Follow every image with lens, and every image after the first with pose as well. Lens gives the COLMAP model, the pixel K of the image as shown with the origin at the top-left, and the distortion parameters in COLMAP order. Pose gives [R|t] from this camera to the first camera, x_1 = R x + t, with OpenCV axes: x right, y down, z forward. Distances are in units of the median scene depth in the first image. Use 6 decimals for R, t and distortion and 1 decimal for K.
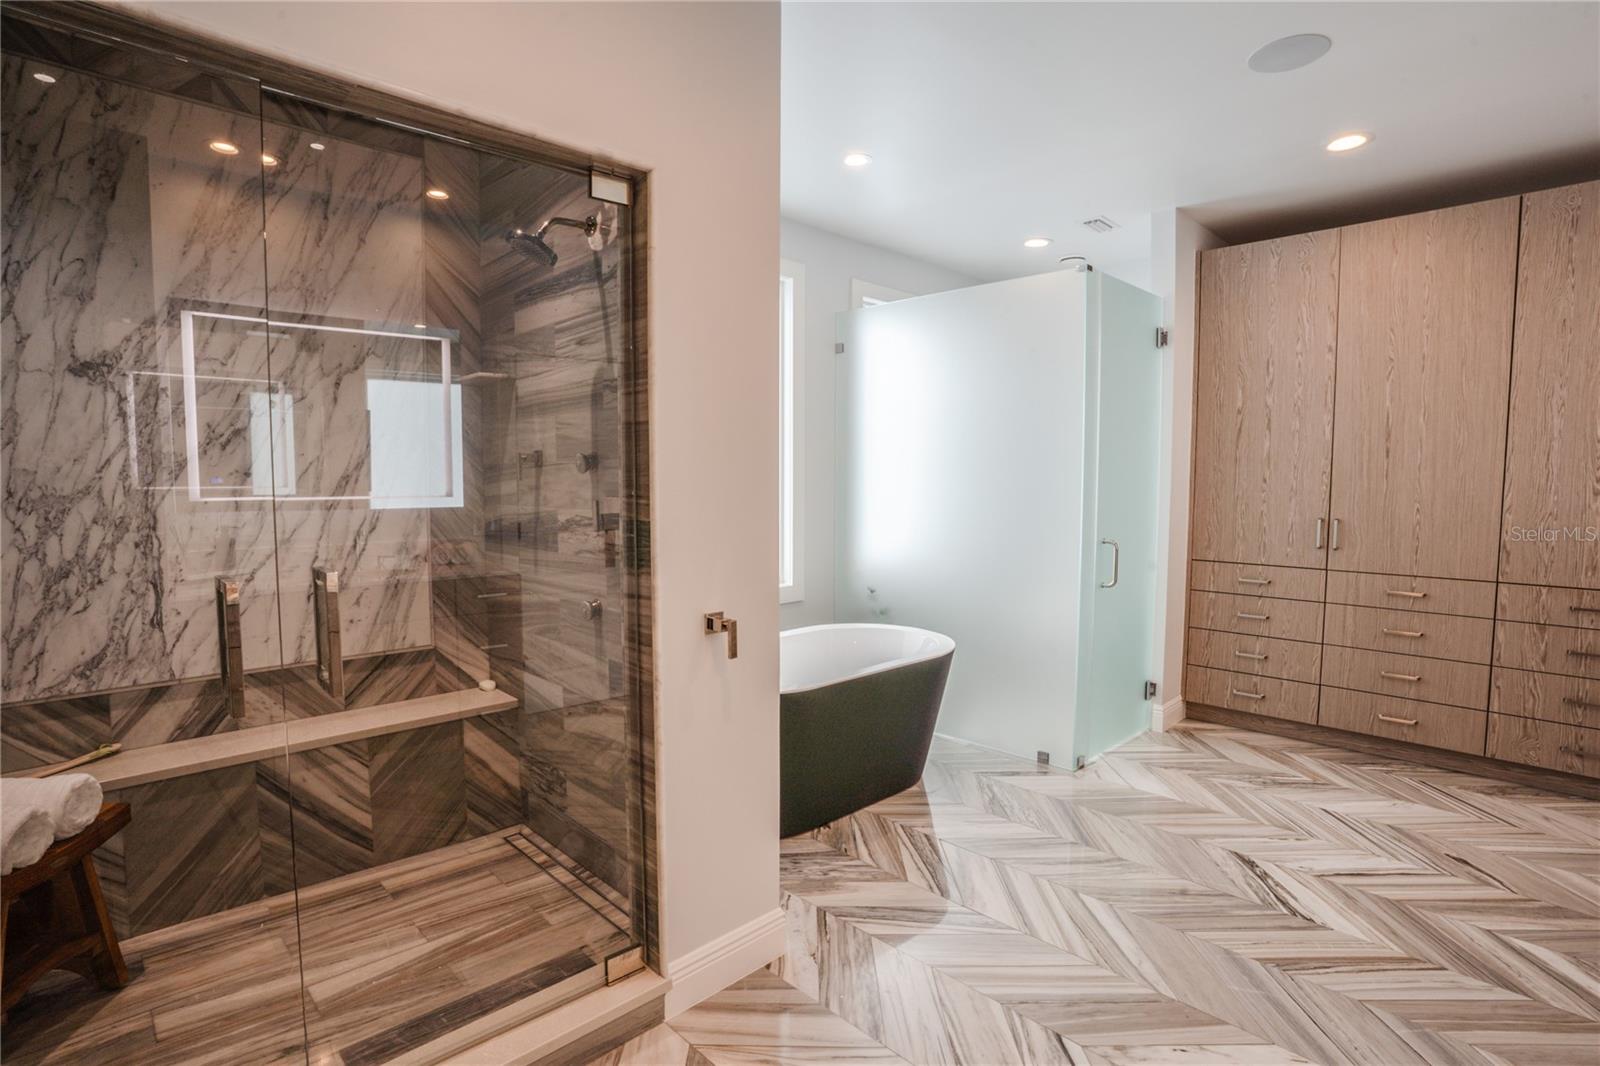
lens RADIAL K [[783.4, 0, 795.3], [0, 783.4, 534.9], [0, 0, 1]] dist [-0.080019, 0.039282]
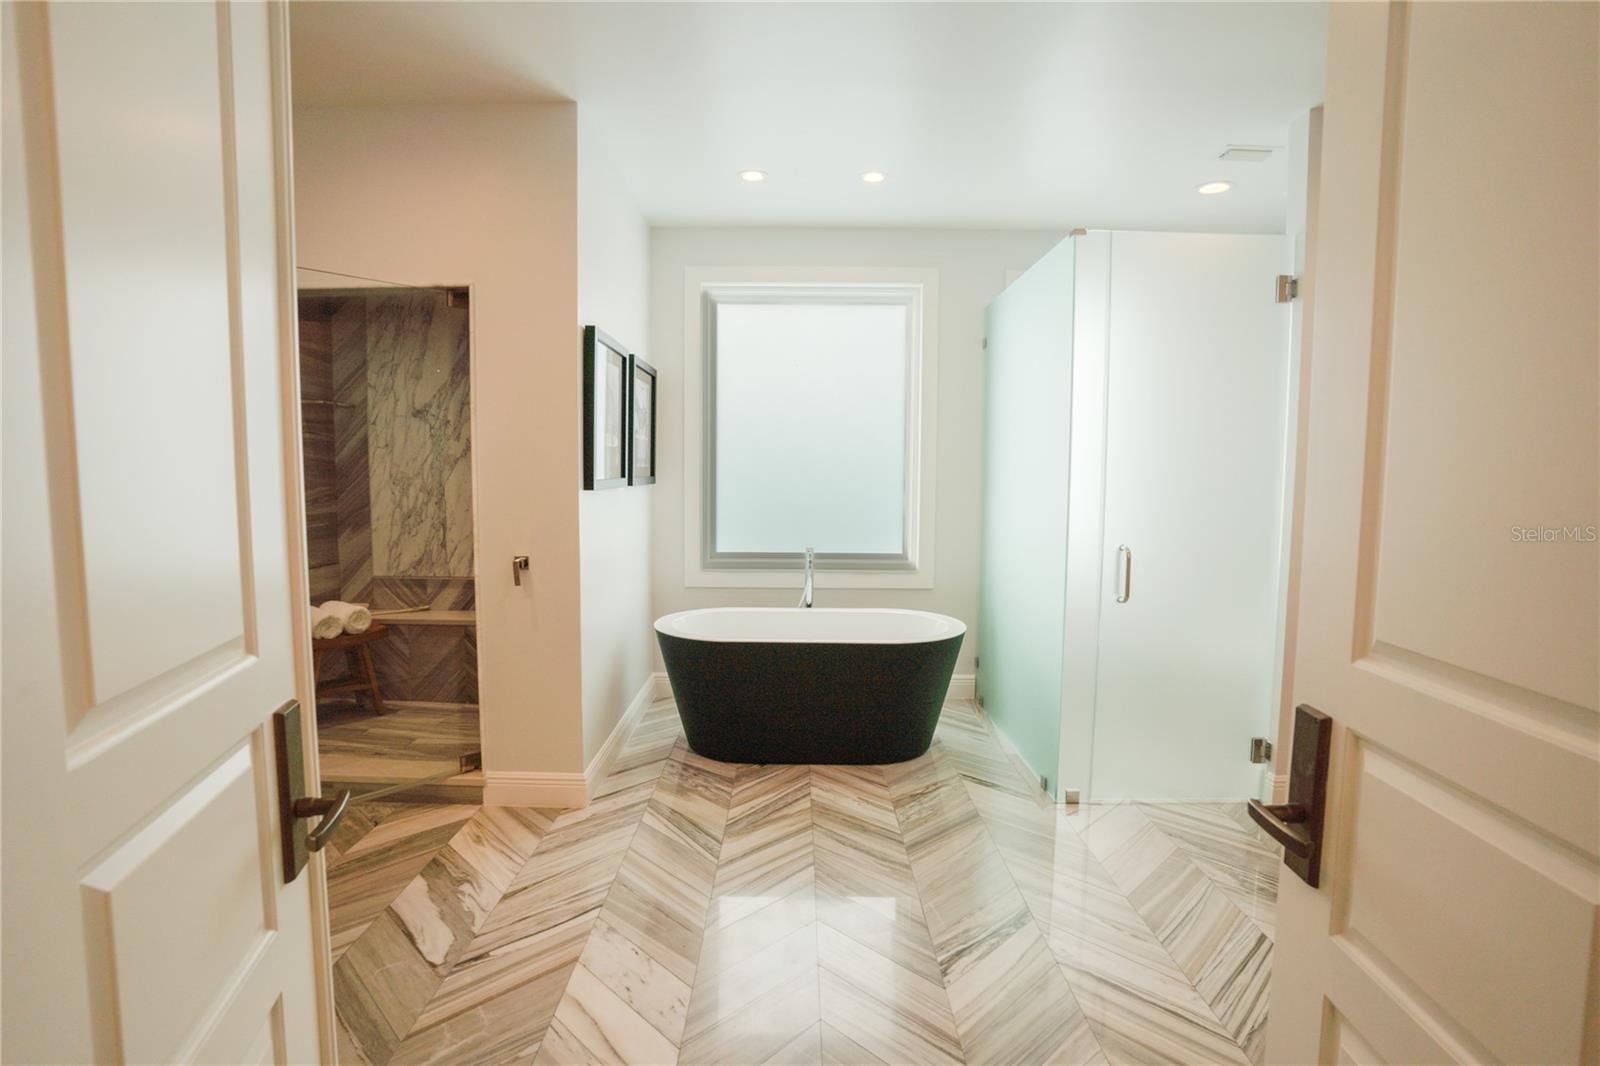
lens RADIAL K [[783.4, 0, 795.3], [0, 783.4, 534.9], [0, 0, 1]] dist [-0.080019, 0.039282]
pose [[0.715584, 0.060811, -0.695875, 1.169803], [-0.057586, 0.997948, 0.027992, -0.014240], [0.696149, 0.020042, 0.717617, 0.234956]]
